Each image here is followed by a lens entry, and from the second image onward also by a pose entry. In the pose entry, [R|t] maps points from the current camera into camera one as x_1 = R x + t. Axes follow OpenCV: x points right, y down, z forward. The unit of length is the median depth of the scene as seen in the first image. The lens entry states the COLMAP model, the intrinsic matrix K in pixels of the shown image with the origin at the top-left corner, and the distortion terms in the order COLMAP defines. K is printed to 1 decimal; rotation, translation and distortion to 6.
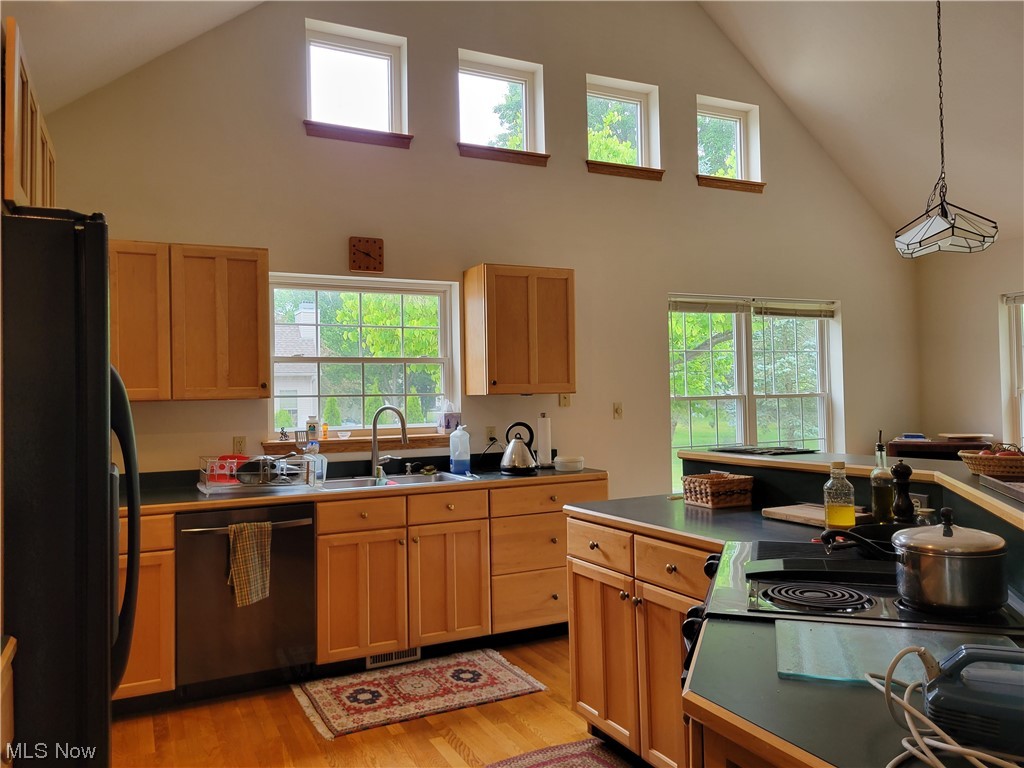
lens RADIAL K [[771.6, 0, 508.3], [0, 771.6, 380.4], [0, 0, 1]] dist [0.056576, -0.037105]
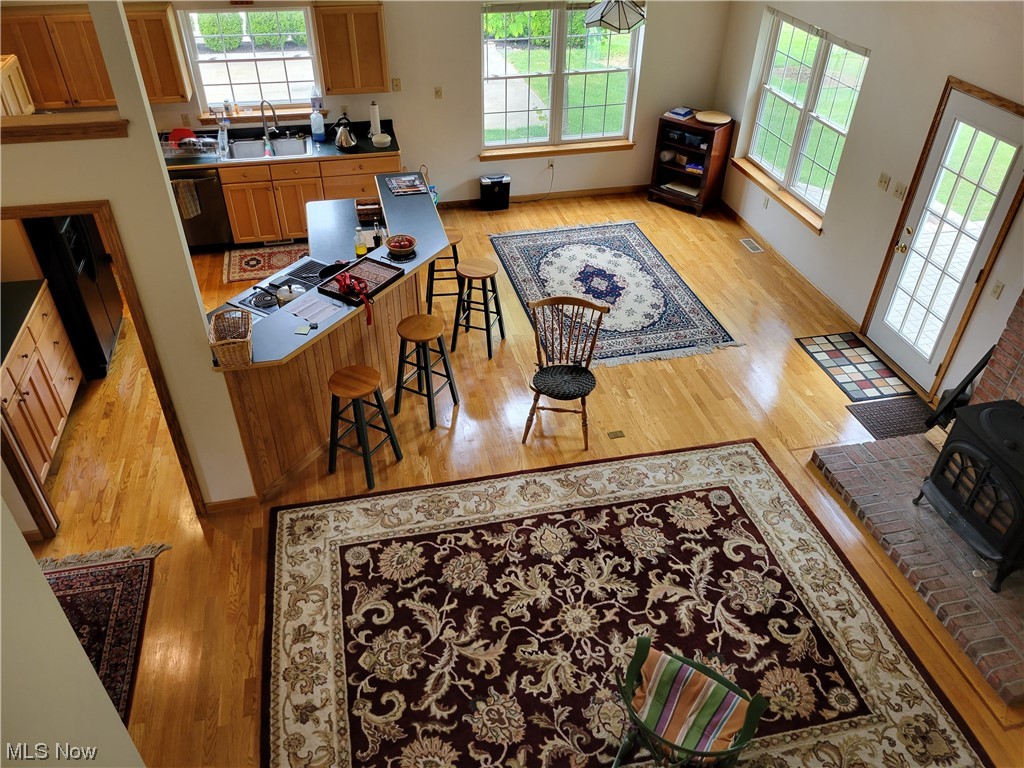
lens RADIAL K [[771.6, 0, 509.2], [0, 771.6, 378.2], [0, 0, 1]] dist [0.056576, -0.037105]
pose [[0.974210, 0.160774, -0.158323, 0.697311], [-0.027907, 0.782119, 0.622503, -0.542419], [0.223910, -0.602031, 0.766436, -0.520104]]
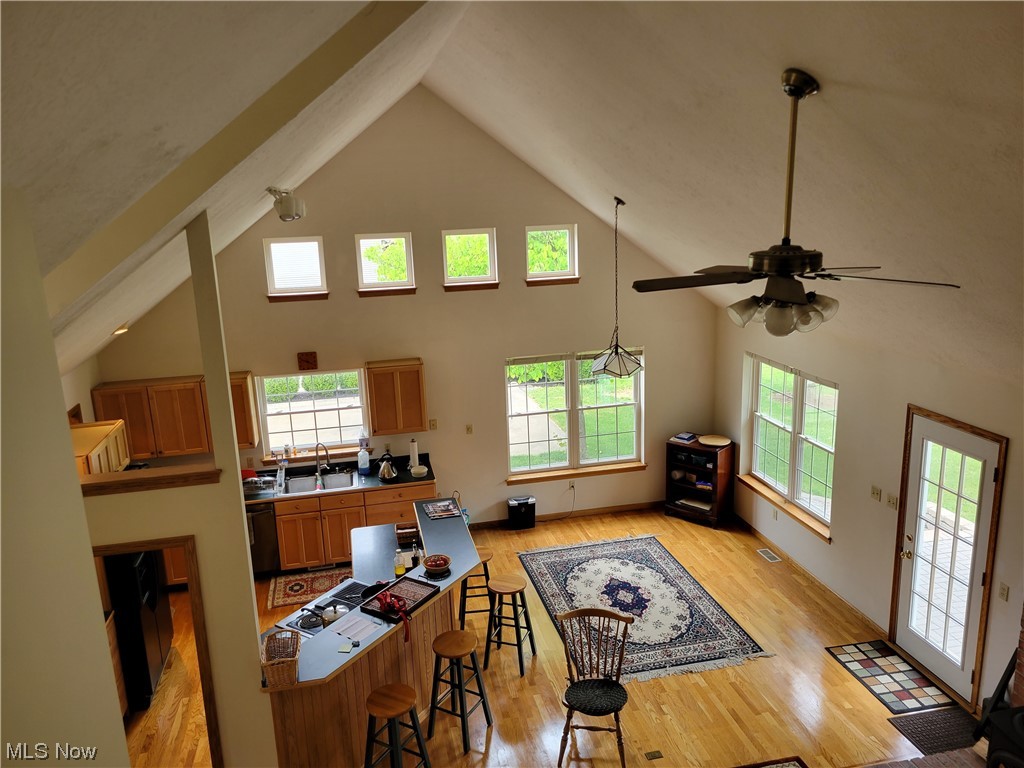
lens RADIAL K [[771.6, 0, 504.4], [0, 771.6, 376.9], [0, 0, 1]] dist [0.056576, -0.037105]
pose [[0.969144, 0.043083, -0.242702, 0.727293], [0.022505, 0.965029, 0.261174, -0.600273], [0.245466, -0.258577, 0.934283, -0.632632]]
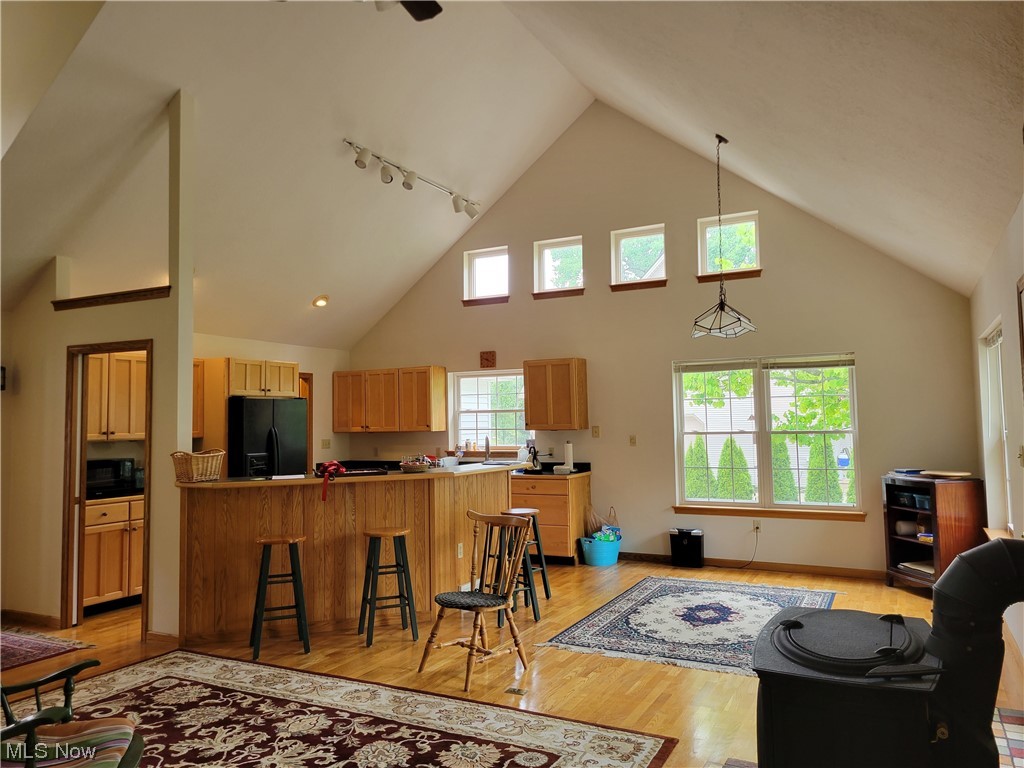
lens RADIAL K [[771.6, 0, 500.8], [0, 771.6, 377.3], [0, 0, 1]] dist [0.056576, -0.037105]
pose [[0.589528, -0.035418, -0.806971, 1.452140], [0.022707, 0.999370, -0.027274, -0.060154], [0.807429, -0.002245, 0.589960, -0.158098]]
